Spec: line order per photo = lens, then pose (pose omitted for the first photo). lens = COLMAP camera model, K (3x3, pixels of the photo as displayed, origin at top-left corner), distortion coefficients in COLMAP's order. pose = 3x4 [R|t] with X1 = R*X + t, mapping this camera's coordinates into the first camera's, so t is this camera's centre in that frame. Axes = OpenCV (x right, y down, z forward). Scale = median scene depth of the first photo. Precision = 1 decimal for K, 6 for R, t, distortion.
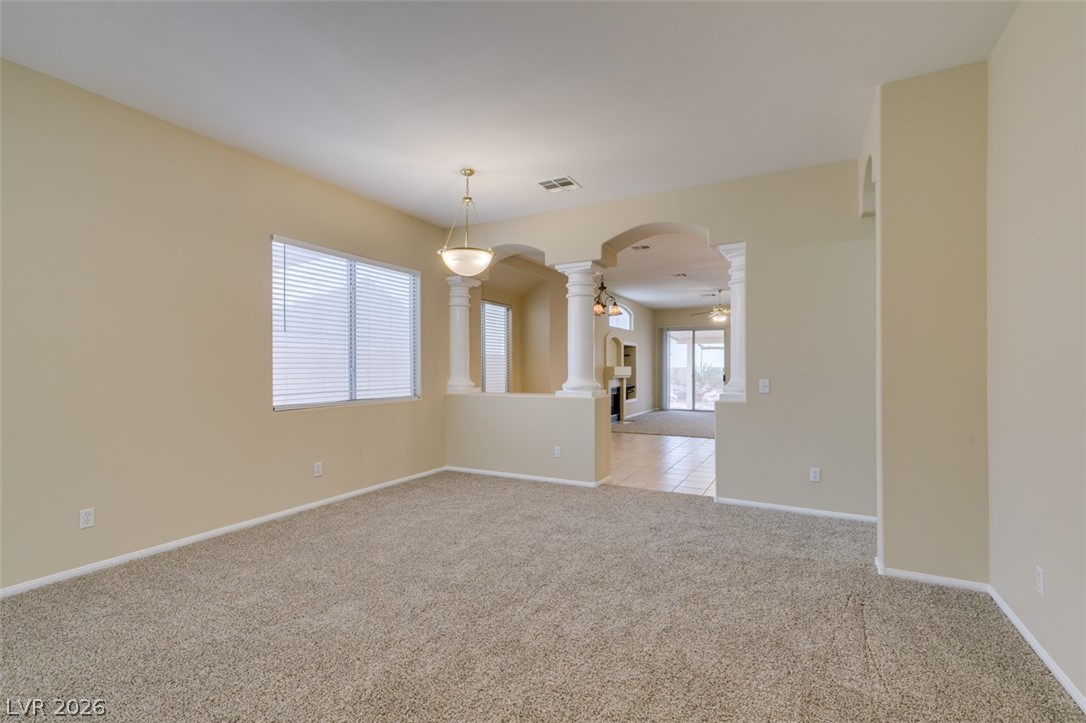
lens RADIAL K [[486.0, 0, 536.1], [0, 486.0, 363.3], [0, 0, 1]] dist [0.006354, -0.001383]
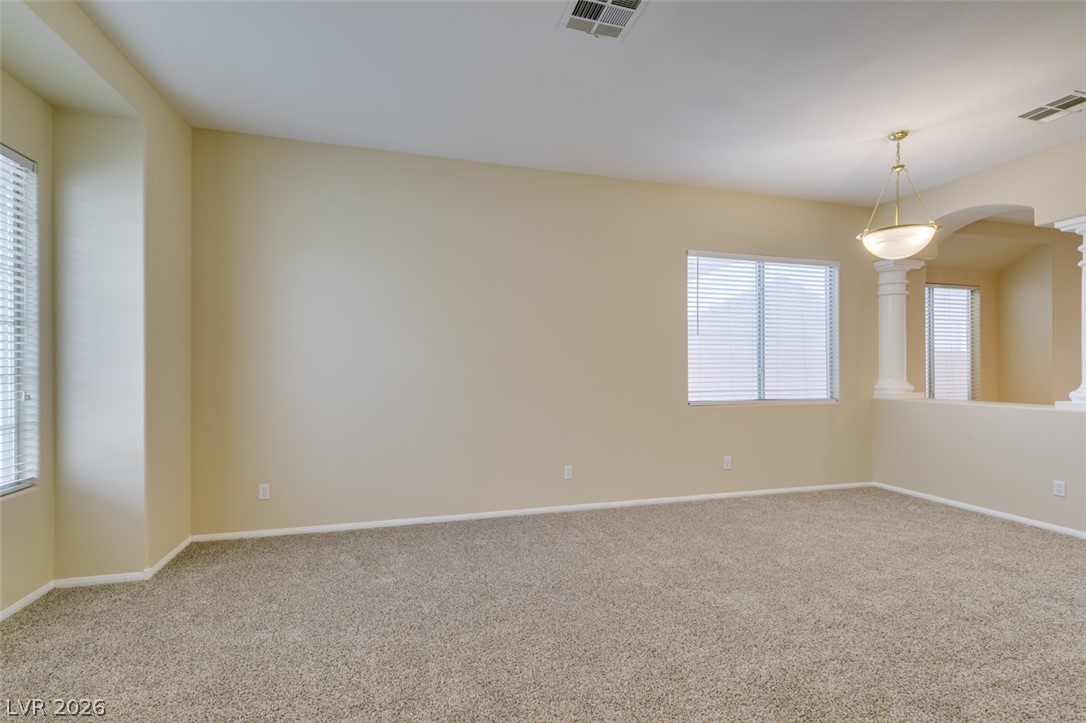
lens RADIAL K [[486.0, 0, 549.5], [0, 486.0, 362.1], [0, 0, 1]] dist [0.006354, -0.001383]
pose [[0.703321, -0.006043, -0.710847, 0.032383], [0.004407, 0.999982, -0.004140, -0.000162], [0.710859, -0.000221, 0.703335, -0.023133]]
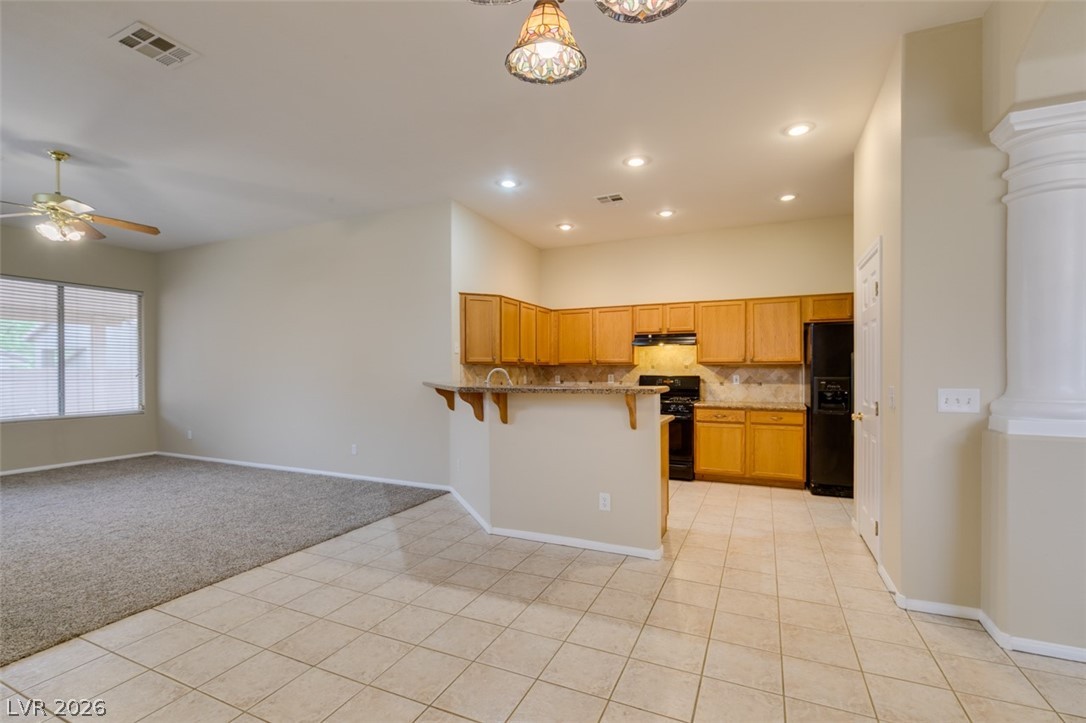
lens RADIAL K [[486.0, 0, 542.7], [0, 486.0, 370.2], [0, 0, 1]] dist [0.006354, -0.001383]
pose [[-0.076357, -0.001570, 0.997079, -0.018623], [-0.008602, 0.999963, 0.000916, 0.010596], [-0.997043, -0.008507, -0.076367, 1.051326]]
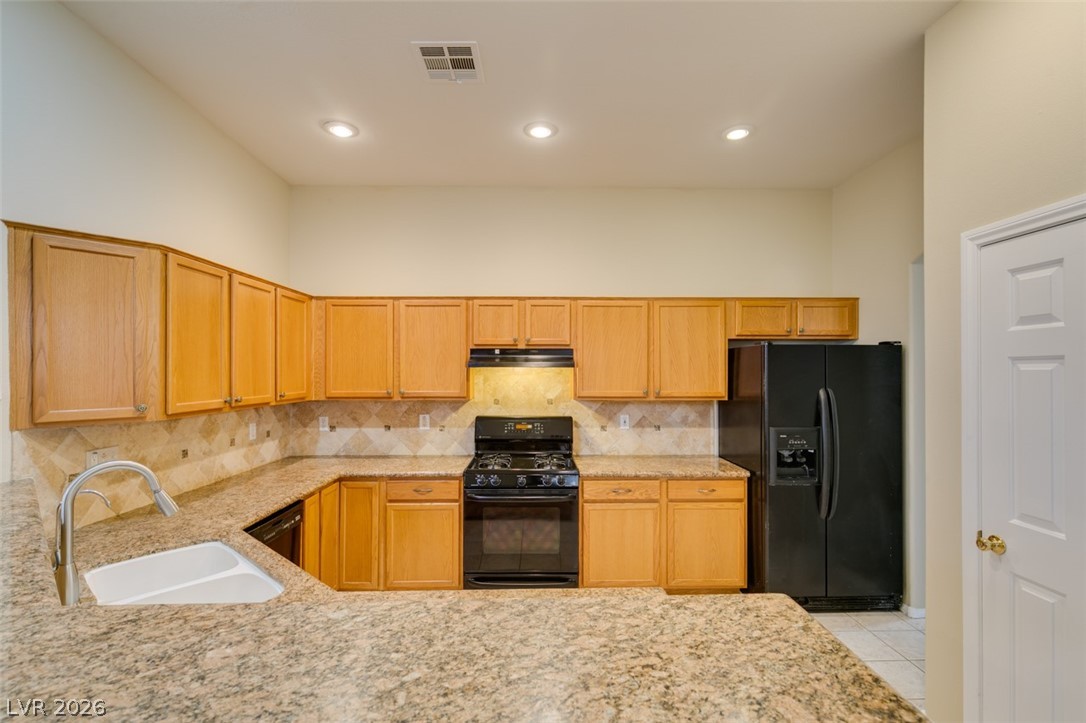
lens RADIAL K [[486.0, 0, 539.9], [0, 486.0, 369.8], [0, 0, 1]] dist [0.006354, -0.001383]
pose [[-0.498497, -0.000458, 0.866891, 0.380423], [-0.009193, 0.999946, -0.004758, -0.031036], [-0.866843, -0.010341, -0.498475, 1.007206]]
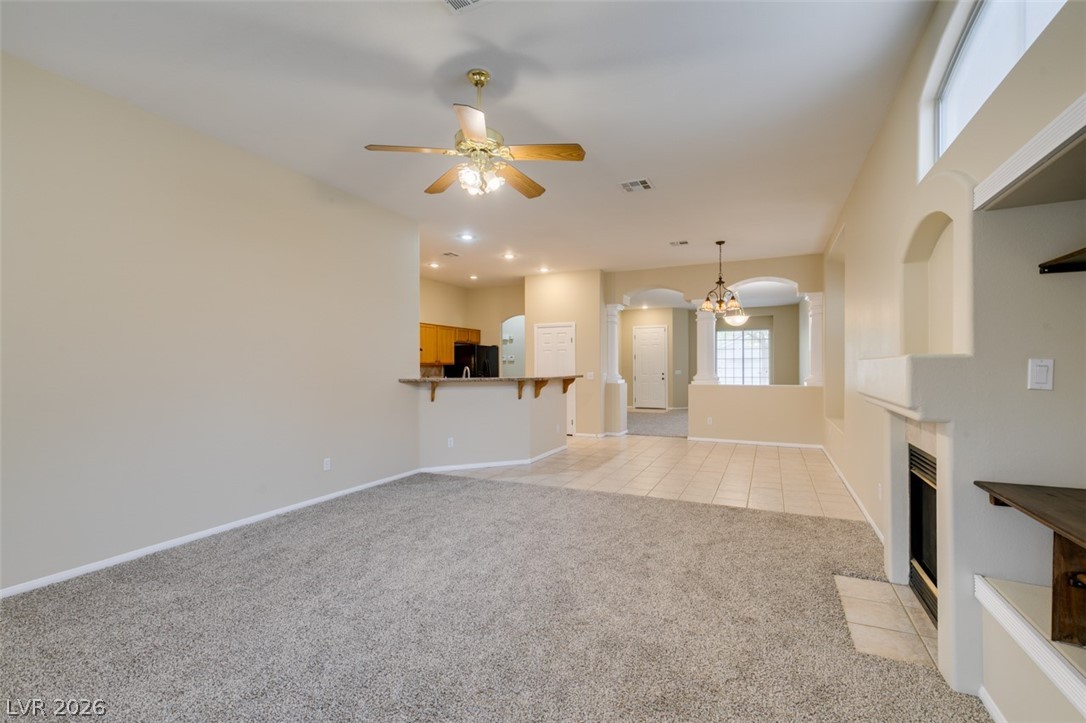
lens RADIAL K [[486.0, 0, 542.9], [0, 486.0, 363.1], [0, 0, 1]] dist [0.006354, -0.001383]
pose [[-0.997778, 0.001993, -0.066601, 0.569158], [0.003264, 0.999815, -0.018977, 0.020560], [0.066551, -0.019152, -0.997599, 2.003334]]
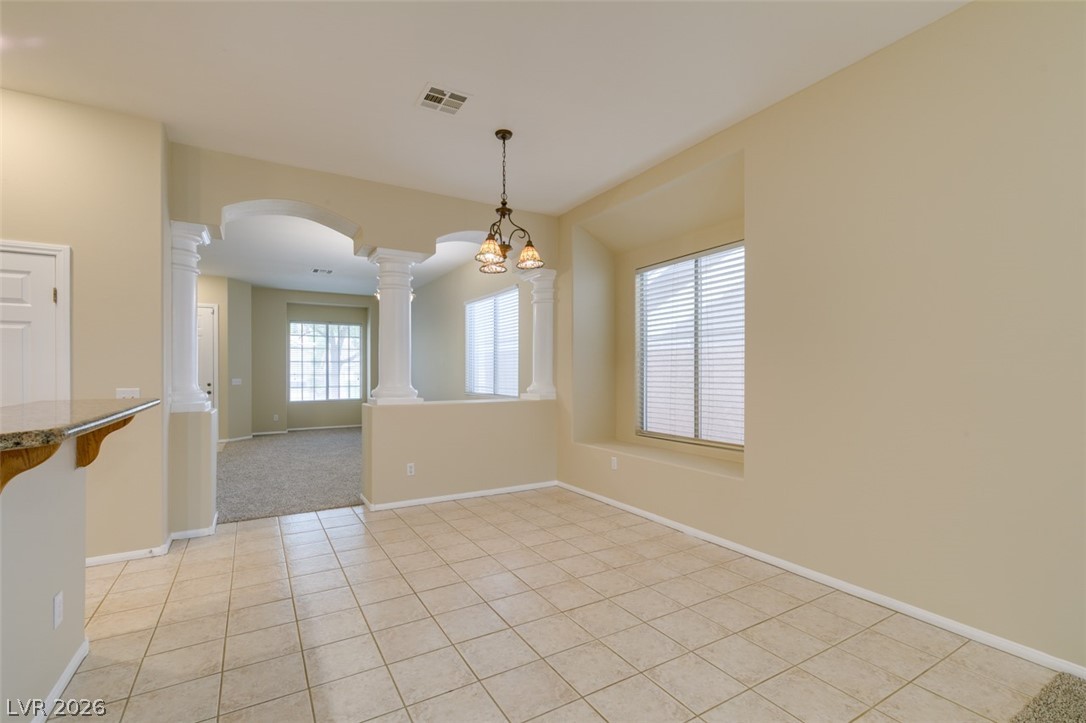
lens RADIAL K [[486.0, 0, 541.3], [0, 486.0, 369.0], [0, 0, 1]] dist [0.006354, -0.001383]
pose [[-0.507827, -0.003633, -0.861452, 0.566996], [0.011574, 0.999872, -0.011040, 0.013023], [0.861381, -0.015577, -0.507720, 1.330870]]
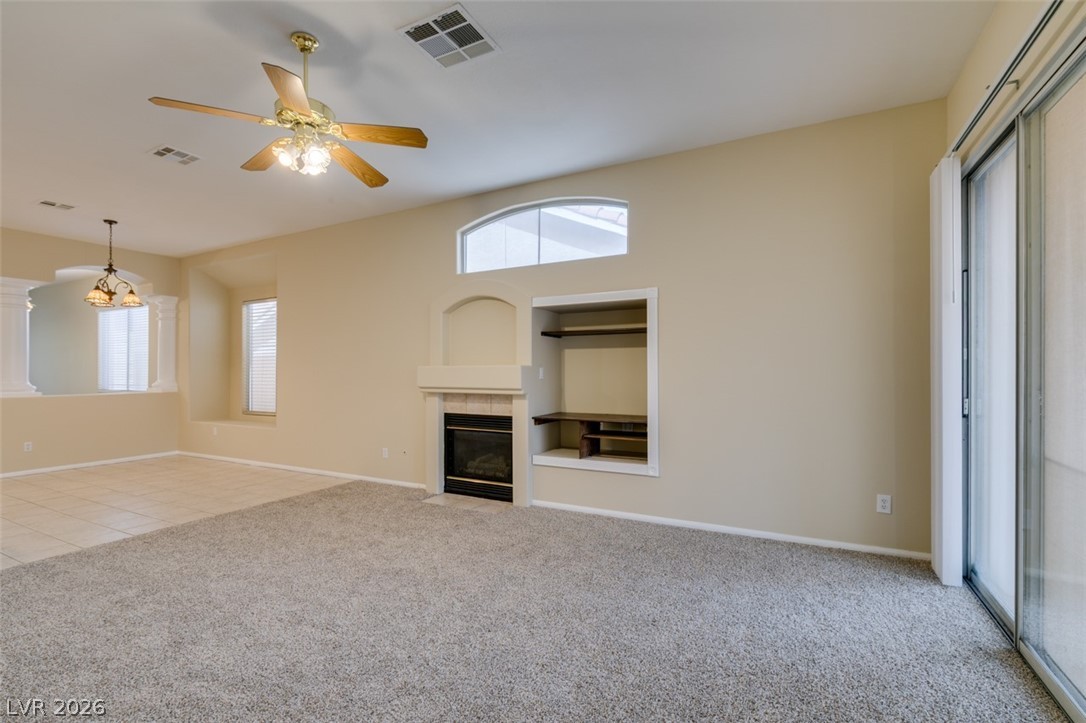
lens RADIAL K [[486.0, 0, 540.7], [0, 486.0, 366.6], [0, 0, 1]] dist [0.006354, -0.001383]
pose [[0.010021, -0.004158, -0.999941, 0.972764], [0.016314, 0.999859, -0.003994, 0.016094], [0.999817, -0.016273, 0.010088, 1.752515]]
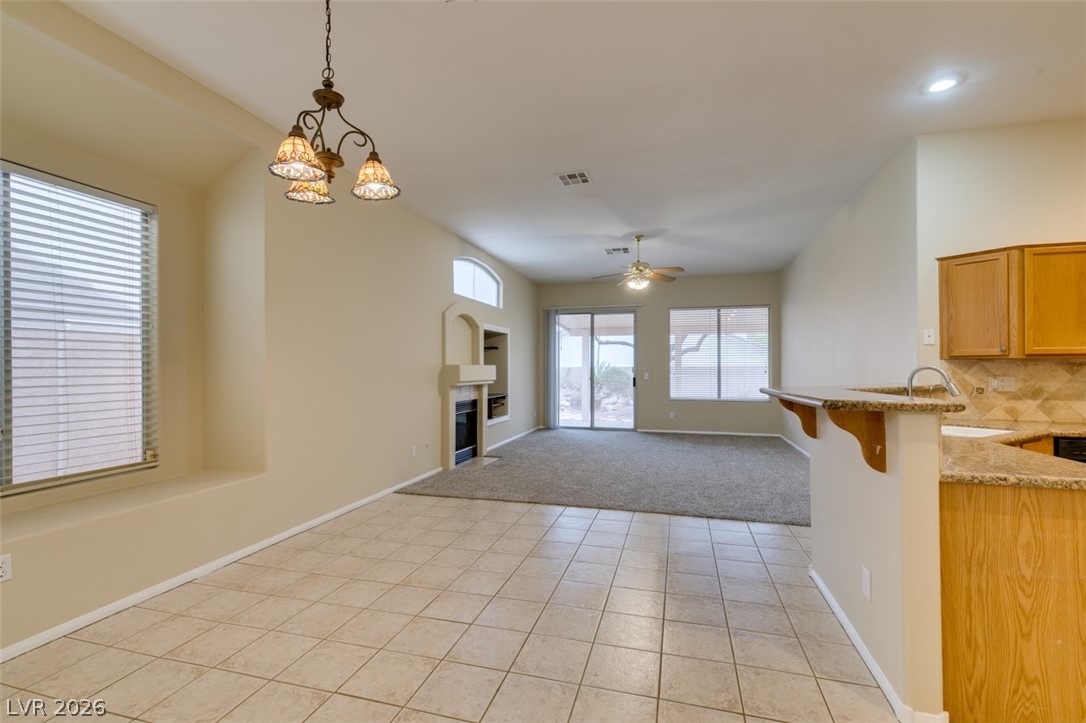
lens RADIAL K [[486.0, 0, 542.5], [0, 486.0, 361.4], [0, 0, 1]] dist [0.006354, -0.001383]
pose [[0.974268, 0.000996, 0.225391, 0.201829], [-0.000253, 0.999994, -0.003328, 0.006851], [-0.225393, 0.003185, 0.974263, 0.698717]]
